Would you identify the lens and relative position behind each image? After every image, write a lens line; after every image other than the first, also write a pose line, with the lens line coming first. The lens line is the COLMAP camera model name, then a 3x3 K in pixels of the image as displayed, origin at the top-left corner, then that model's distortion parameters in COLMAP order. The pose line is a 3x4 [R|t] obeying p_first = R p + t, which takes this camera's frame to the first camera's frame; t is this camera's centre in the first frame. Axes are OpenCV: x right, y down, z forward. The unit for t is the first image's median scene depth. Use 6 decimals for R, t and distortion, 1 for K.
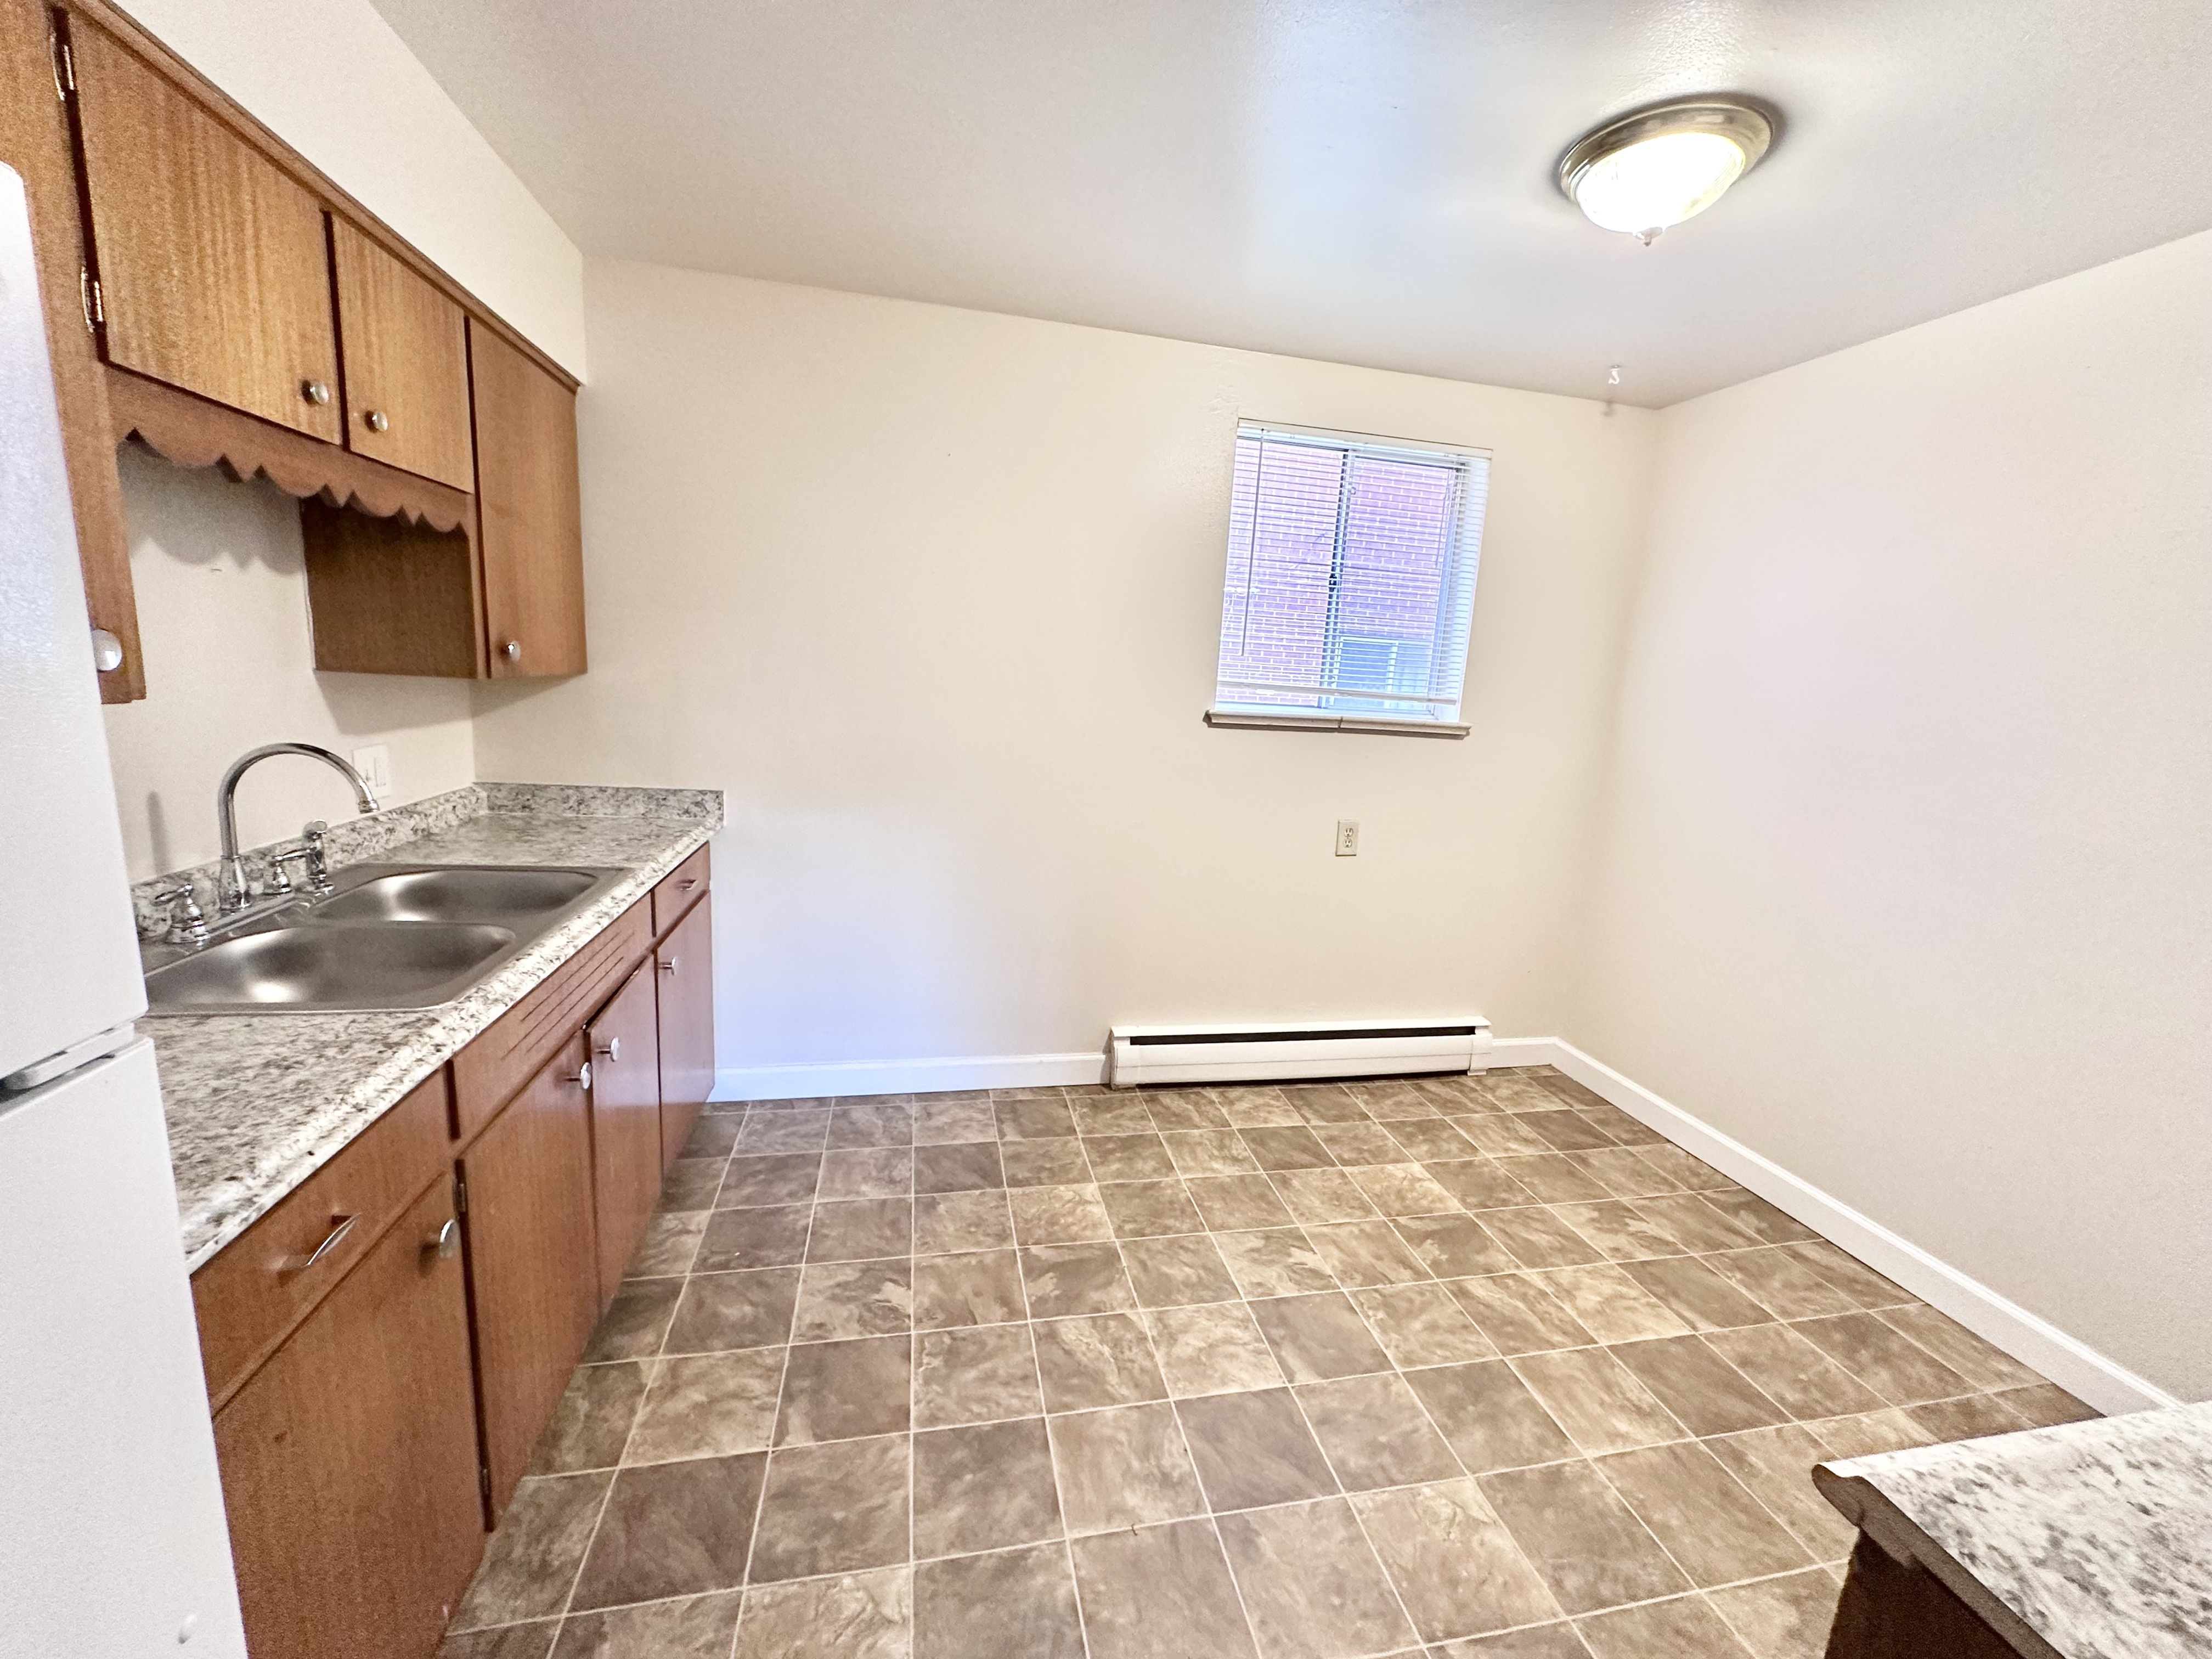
lens RADIAL K [[879.7, 0, 1105.3], [0, 879.7, 828.0], [0, 0, 1]] dist [-0.002188, -0.000331]
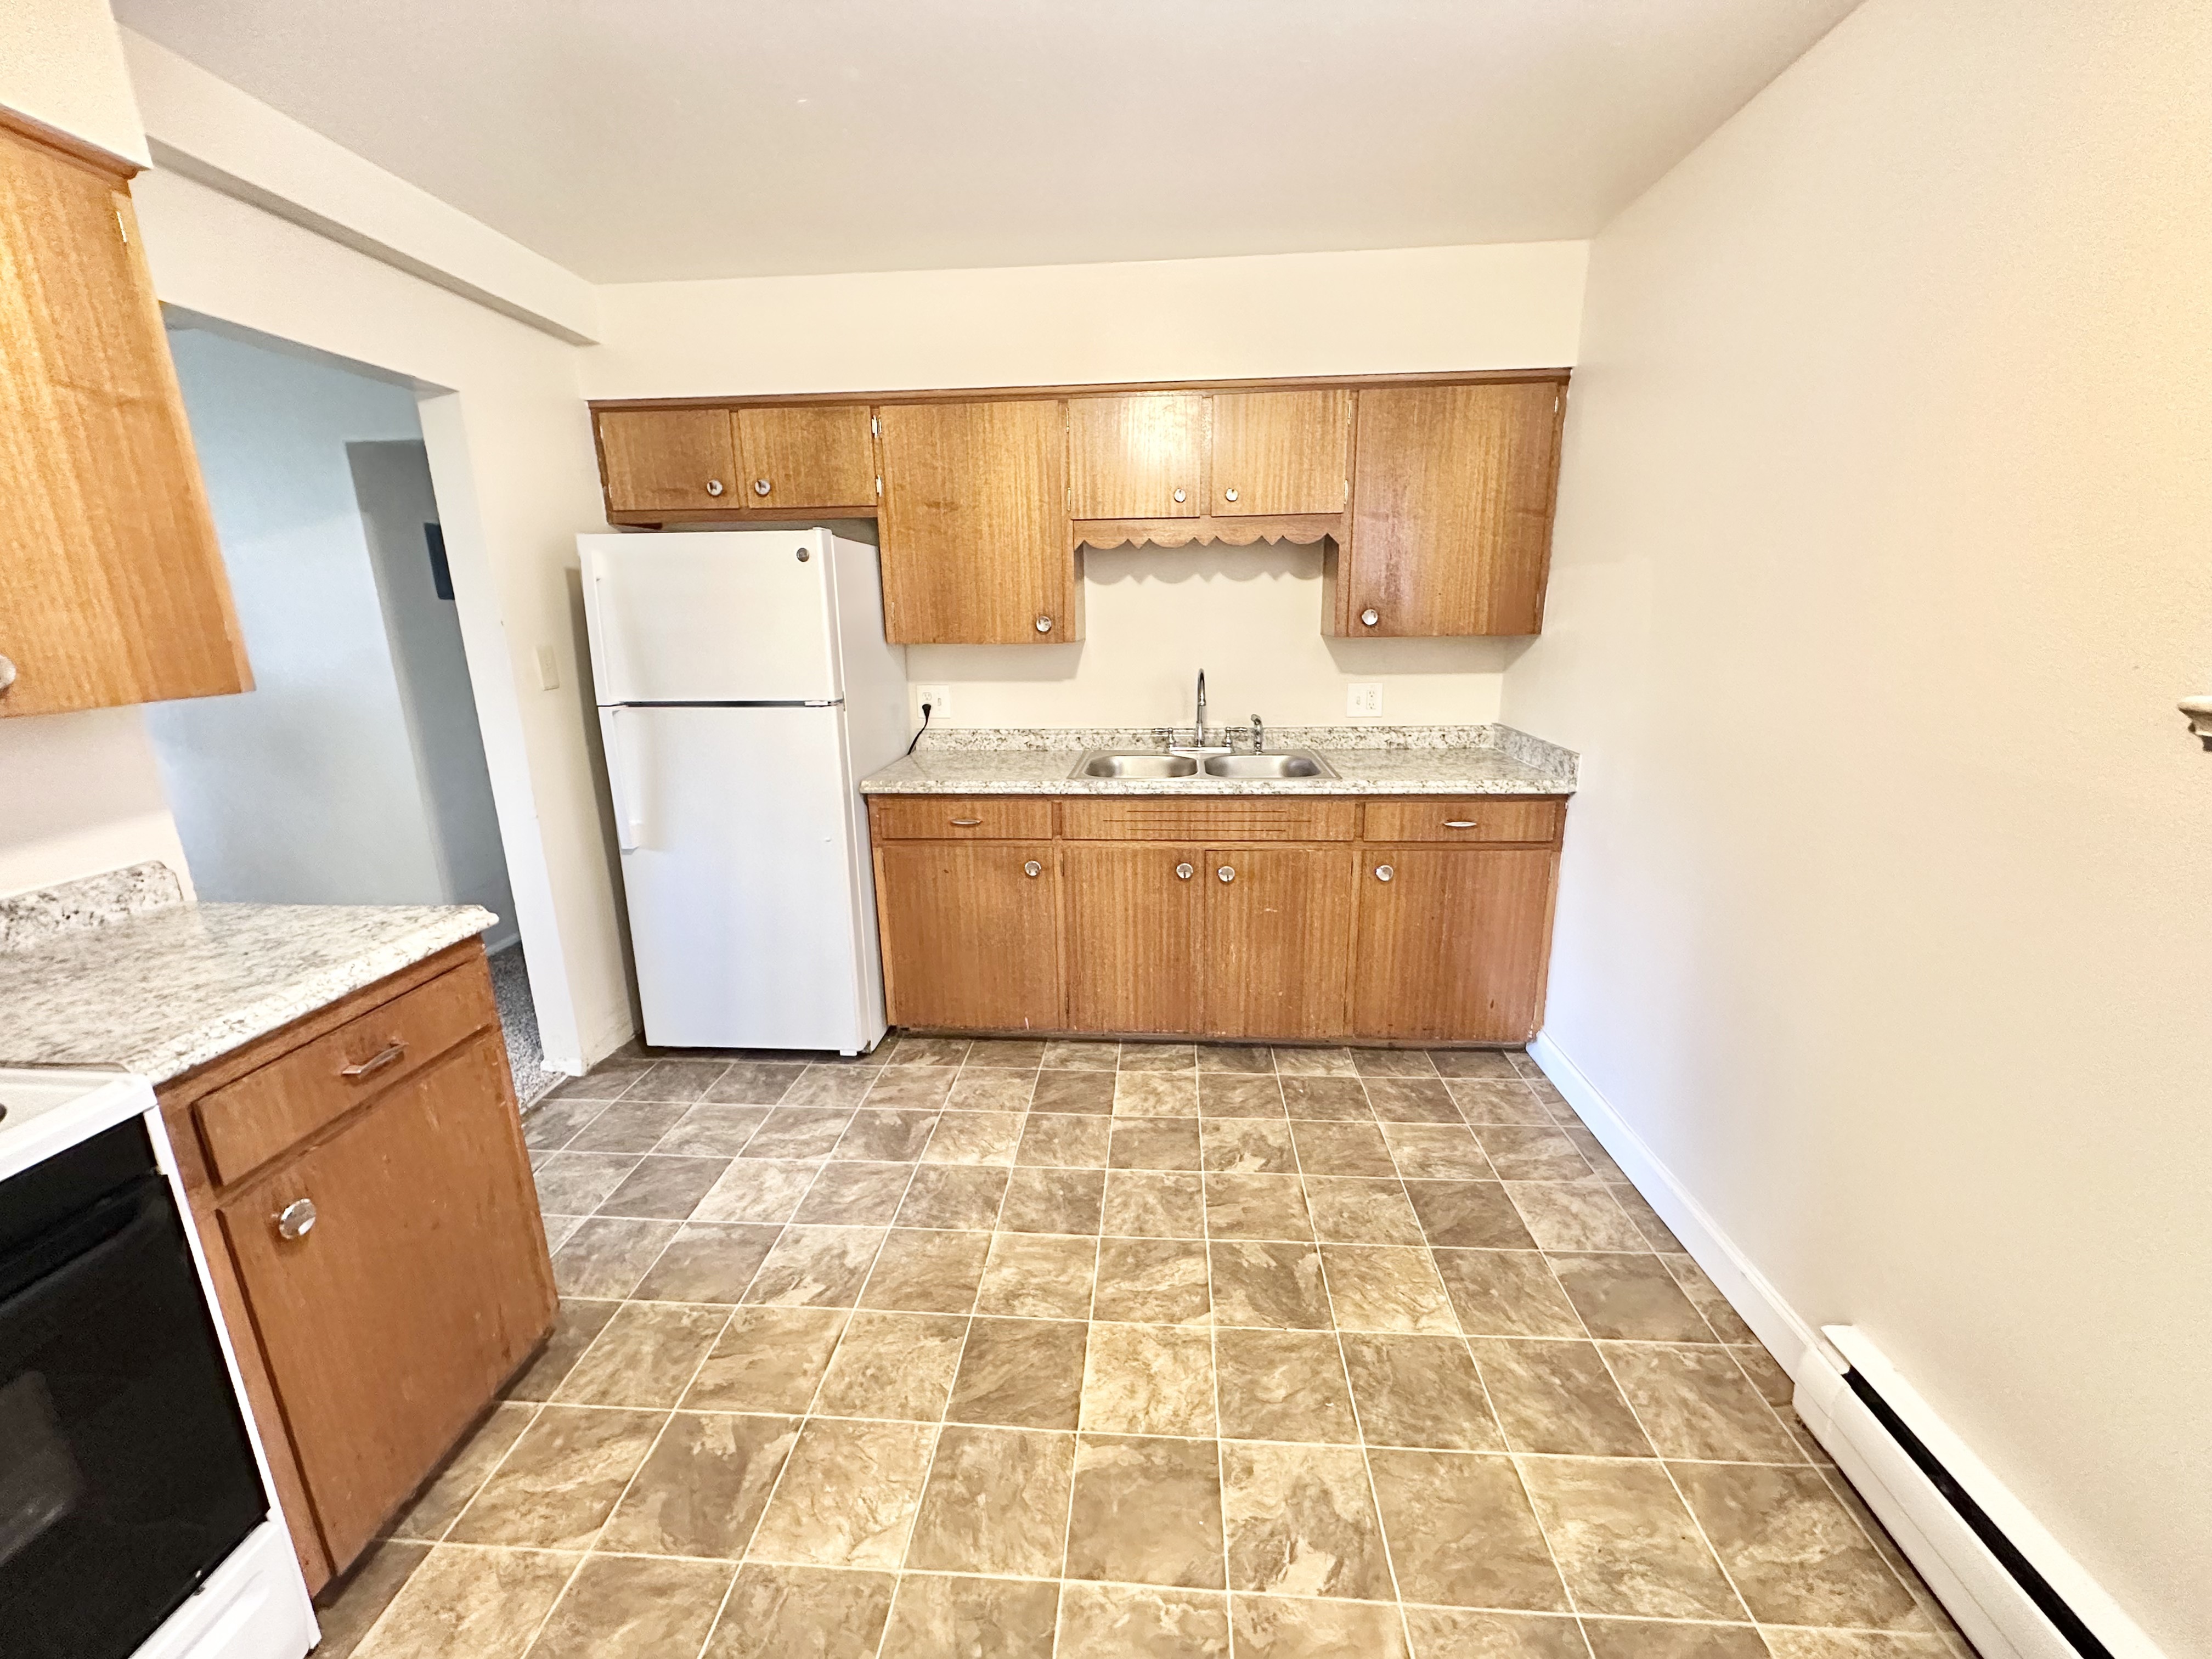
lens RADIAL K [[879.7, 0, 1105.3], [0, 879.7, 828.0], [0, 0, 1]] dist [-0.002188, -0.000331]
pose [[-0.275944, 0.183238, -0.943546, 0.875064], [-0.171597, 0.956498, 0.235937, -0.143155], [0.945732, 0.227015, -0.232497, 1.044684]]
